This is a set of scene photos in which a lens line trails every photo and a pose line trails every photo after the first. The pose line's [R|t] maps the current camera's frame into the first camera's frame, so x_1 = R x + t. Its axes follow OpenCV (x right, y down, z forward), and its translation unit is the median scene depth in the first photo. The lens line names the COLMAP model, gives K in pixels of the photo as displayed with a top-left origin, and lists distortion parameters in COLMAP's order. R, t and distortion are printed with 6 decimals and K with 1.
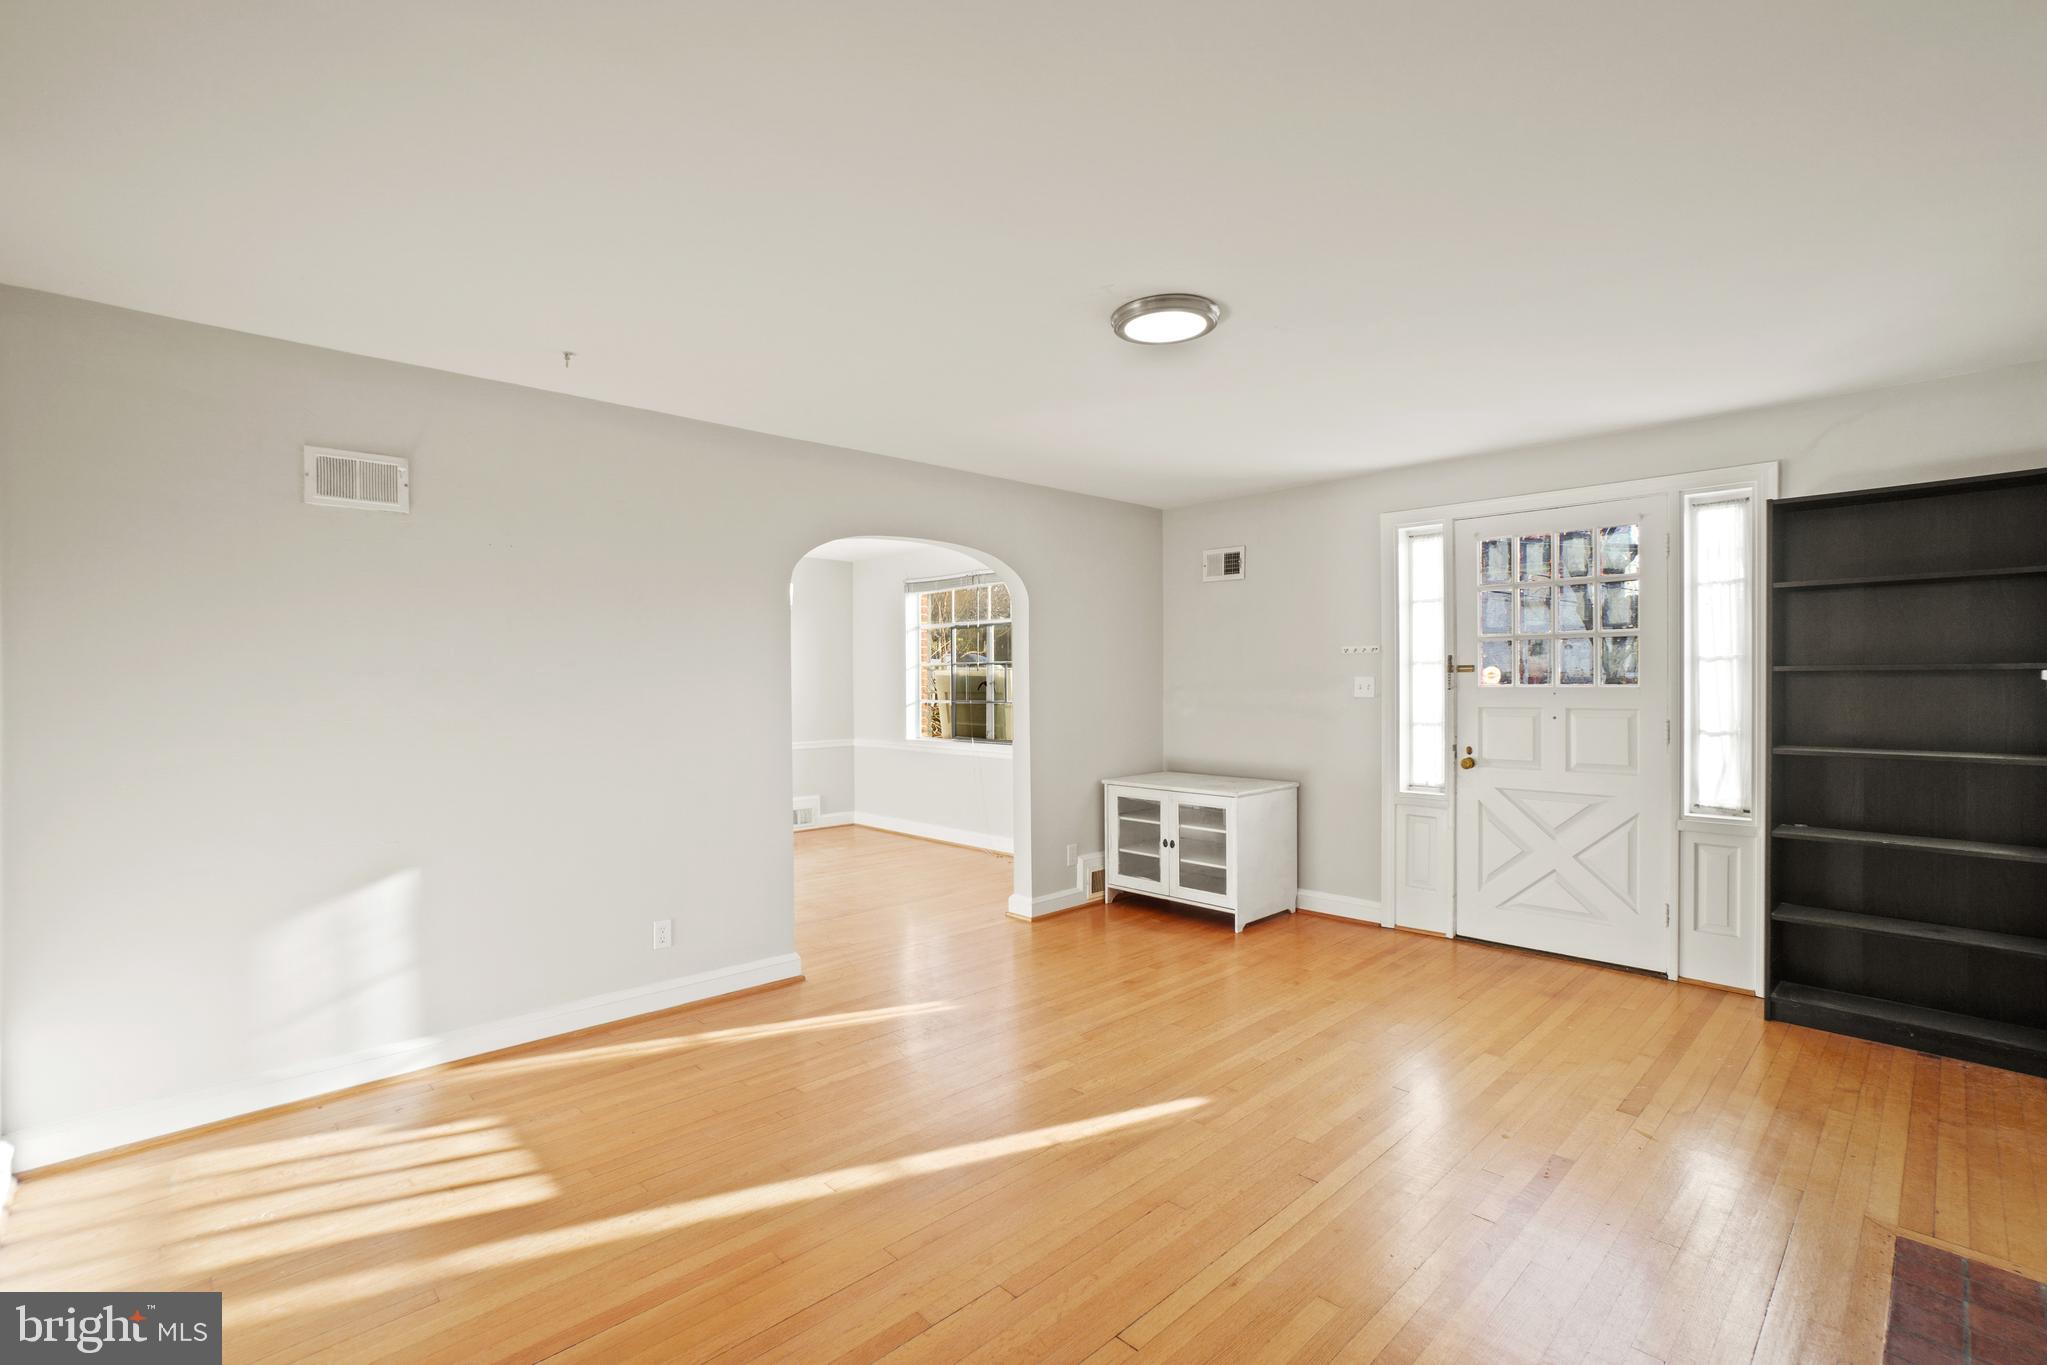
lens RADIAL K [[917.7, 0, 1017.4], [0, 917.7, 684.2], [0, 0, 1]] dist [-0.044752, 0.021656]
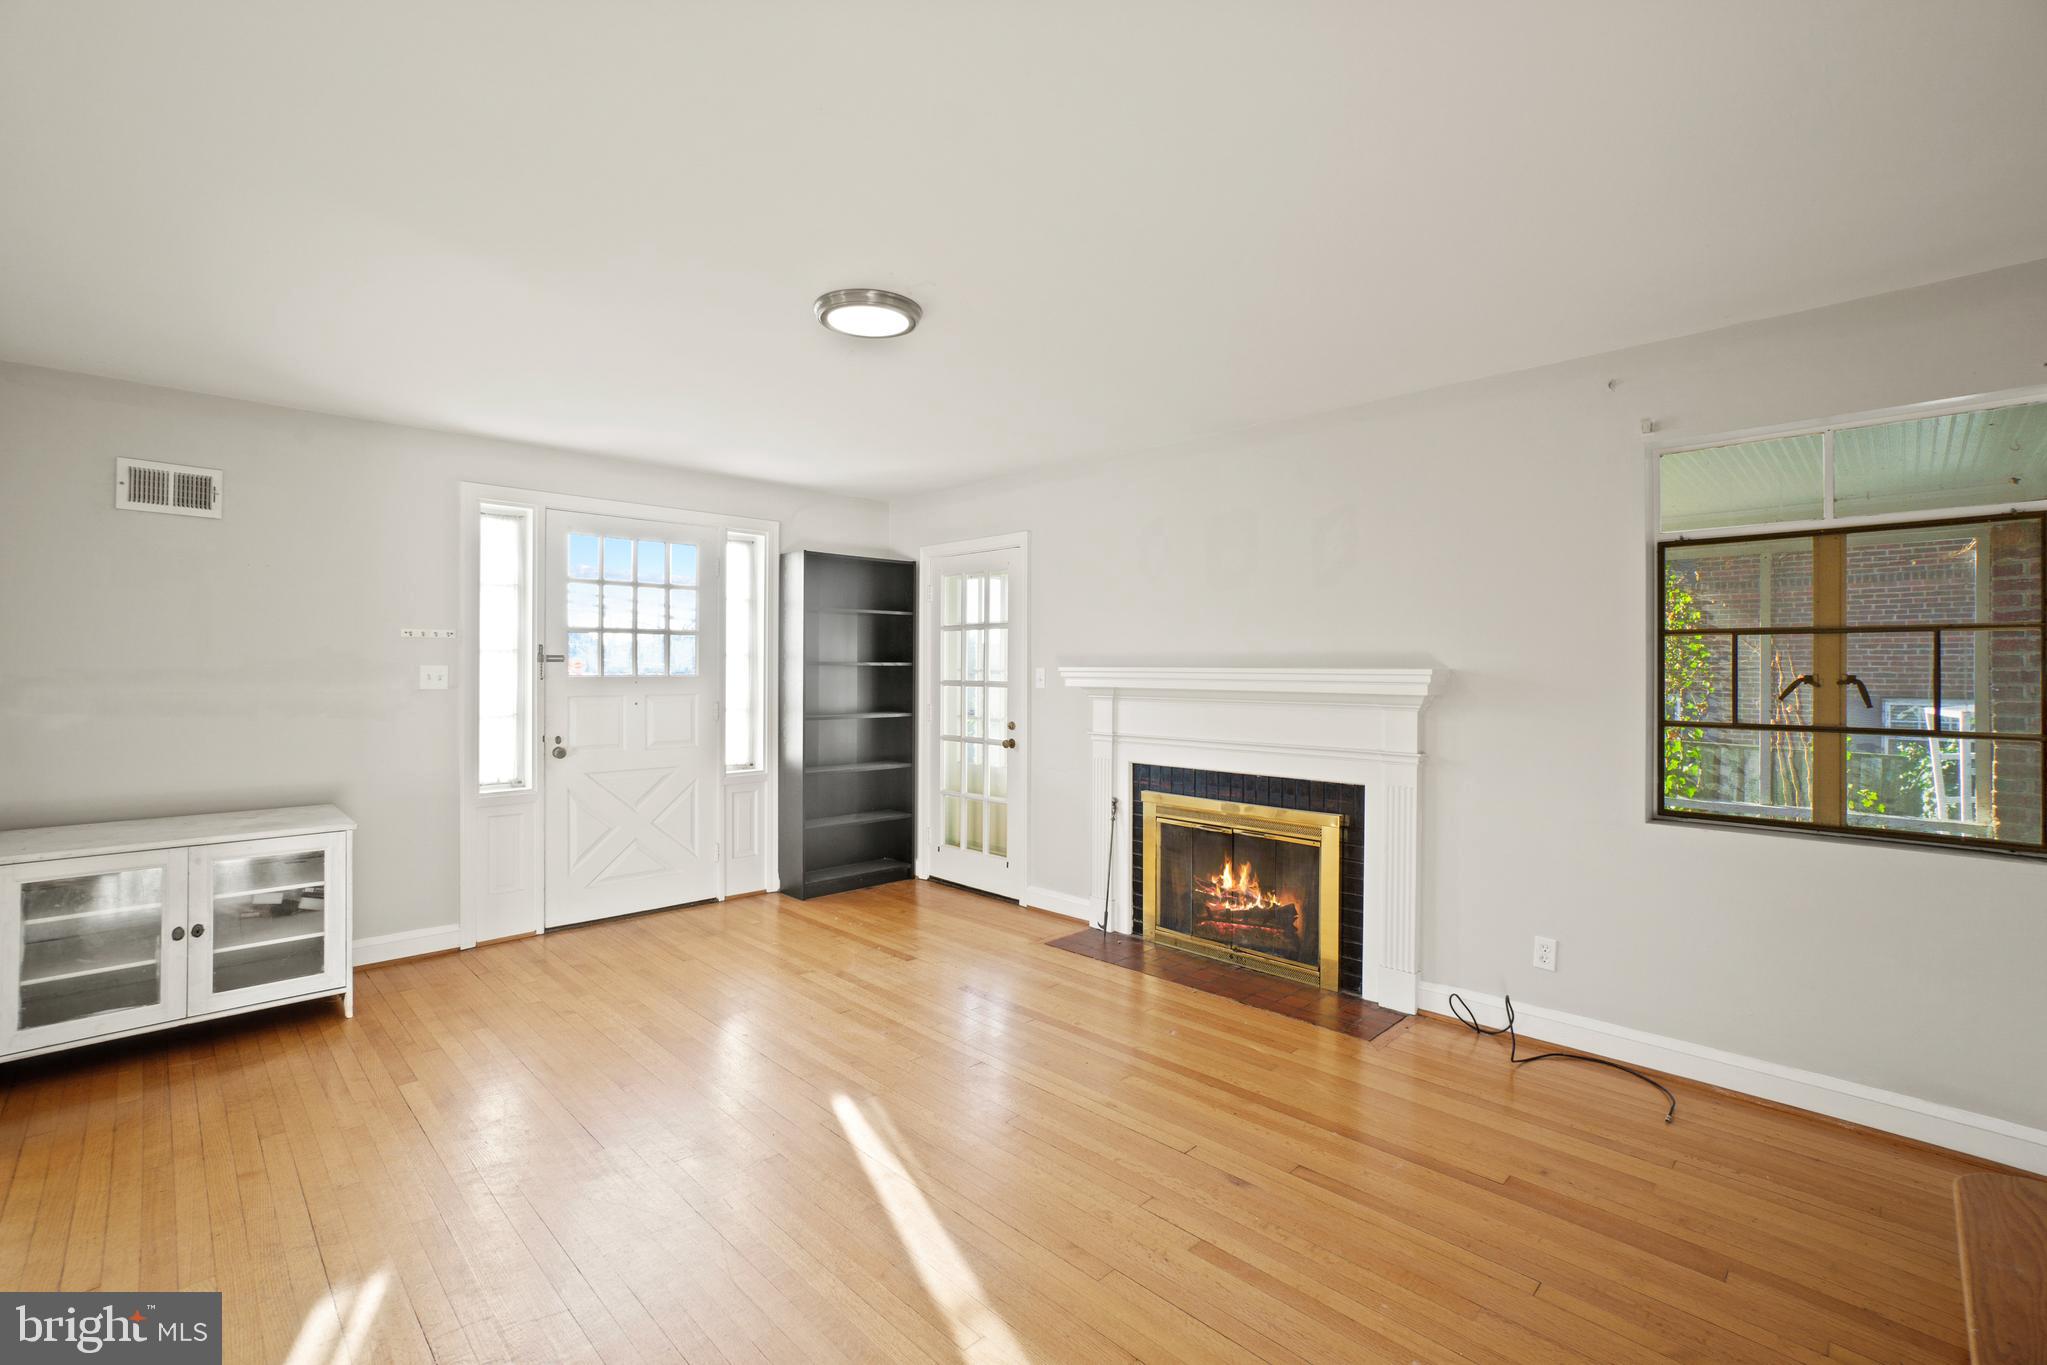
lens RADIAL K [[917.7, 0, 1017.4], [0, 917.7, 684.2], [0, 0, 1]] dist [-0.044752, 0.021656]
pose [[-0.023442, -0.014005, 0.999627, -0.509404], [-0.002889, 0.999899, 0.013941, -0.004302], [-0.999721, -0.002561, -0.023480, 0.512429]]
